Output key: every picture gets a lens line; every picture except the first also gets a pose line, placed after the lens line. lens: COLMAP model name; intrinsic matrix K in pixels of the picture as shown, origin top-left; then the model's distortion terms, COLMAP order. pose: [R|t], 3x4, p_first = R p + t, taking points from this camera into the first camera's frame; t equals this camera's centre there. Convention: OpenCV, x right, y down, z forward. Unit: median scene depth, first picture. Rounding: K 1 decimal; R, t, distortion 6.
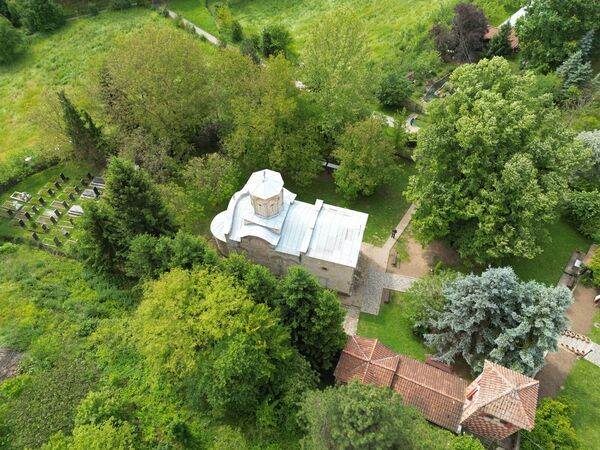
lens RADIAL K [[425.9, 0, 299.8], [0, 425.9, 223.6], [0, 0, 1]] dist [0.066703, -0.034811]
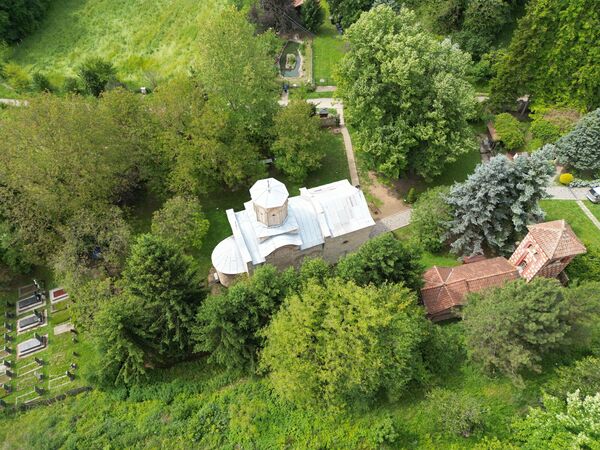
lens RADIAL K [[425.9, 0, 302.1], [0, 425.9, 225.1], [0, 0, 1]] dist [0.066703, -0.034811]
pose [[0.794050, -0.478271, 0.375155, -0.391102], [0.476016, 0.873082, 0.105526, -0.089590], [-0.378011, 0.094787, 0.920936, 0.075291]]
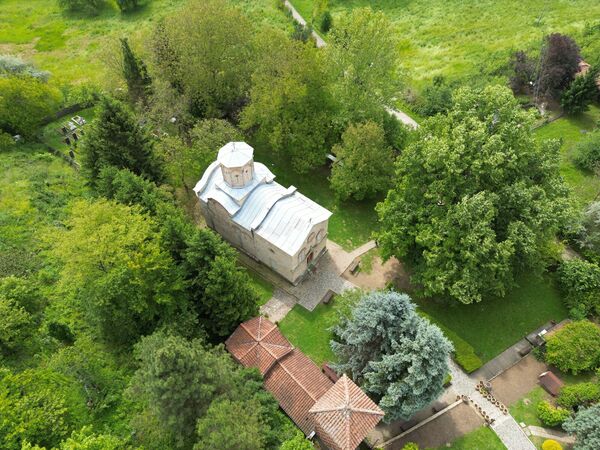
lens RADIAL K [[425.9, 0, 298.2], [0, 425.9, 224.3], [0, 0, 1]] dist [0.066703, -0.034811]
pose [[0.929593, 0.289742, -0.227831, 0.329145], [-0.288498, 0.956665, 0.039503, -0.013760], [0.229403, 0.029007, 0.972899, 0.011840]]
